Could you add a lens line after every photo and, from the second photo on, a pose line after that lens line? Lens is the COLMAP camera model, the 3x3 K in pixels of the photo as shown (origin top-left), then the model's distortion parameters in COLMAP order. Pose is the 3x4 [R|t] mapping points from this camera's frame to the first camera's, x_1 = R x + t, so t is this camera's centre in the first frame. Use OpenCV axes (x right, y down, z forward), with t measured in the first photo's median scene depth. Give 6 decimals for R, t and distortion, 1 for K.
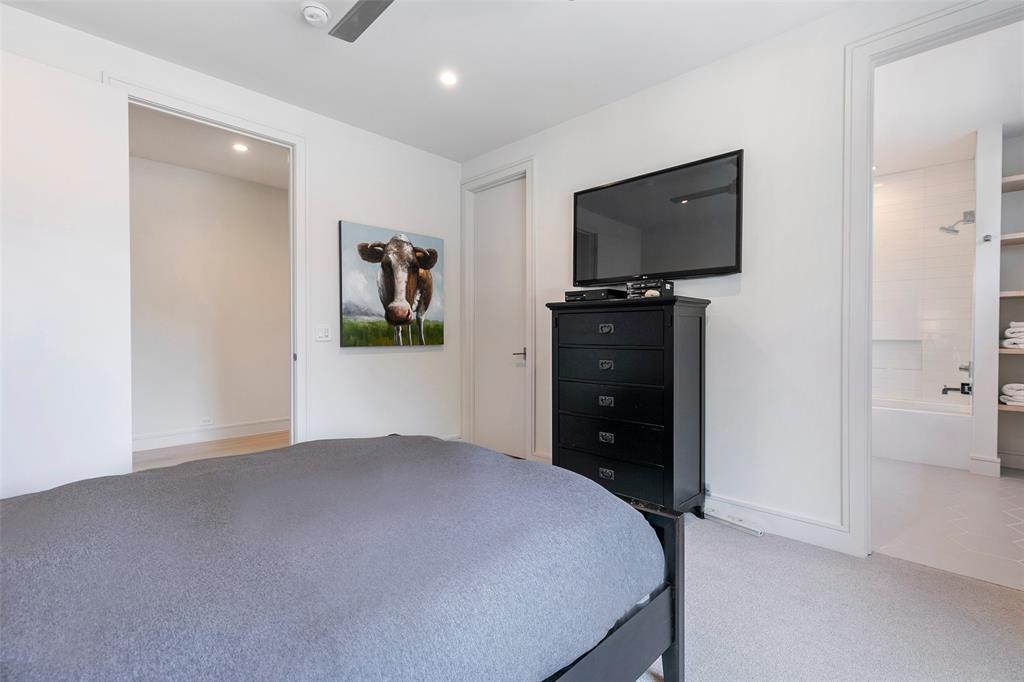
lens RADIAL K [[467.9, 0, 513.0], [0, 467.9, 341.1], [0, 0, 1]] dist [0.006137, 0.000130]
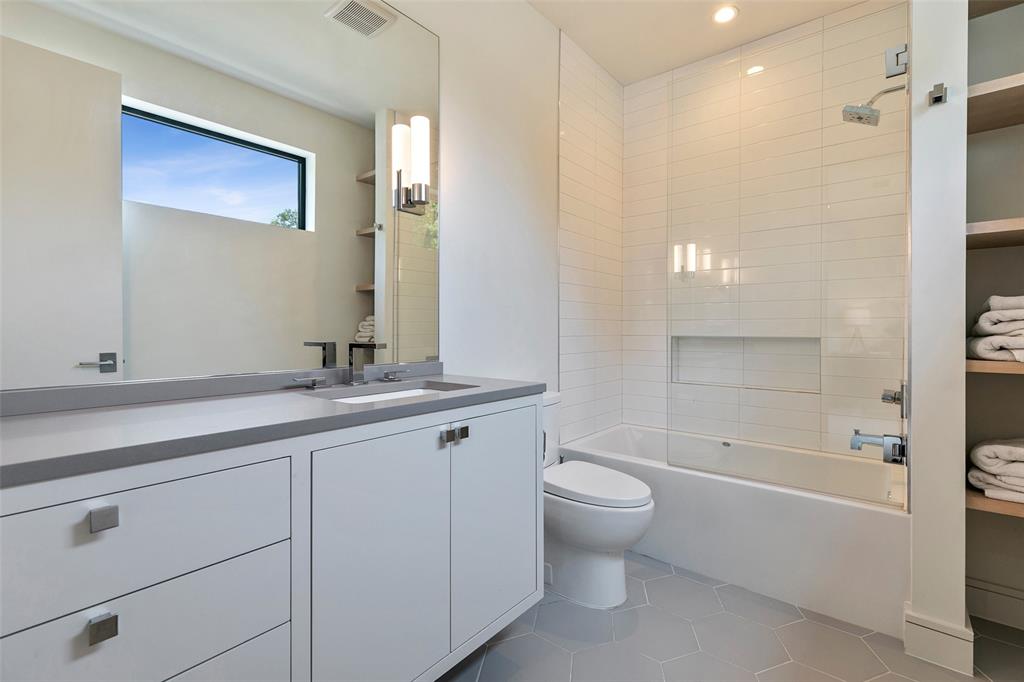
lens RADIAL K [[467.9, 0, 513.5], [0, 467.9, 331.4], [0, 0, 1]] dist [0.006137, 0.000130]
pose [[0.997358, -0.001694, 0.072617, 0.600631], [0.002324, 0.999960, -0.008593, -0.006985], [-0.072599, 0.008739, 0.997323, 0.612065]]
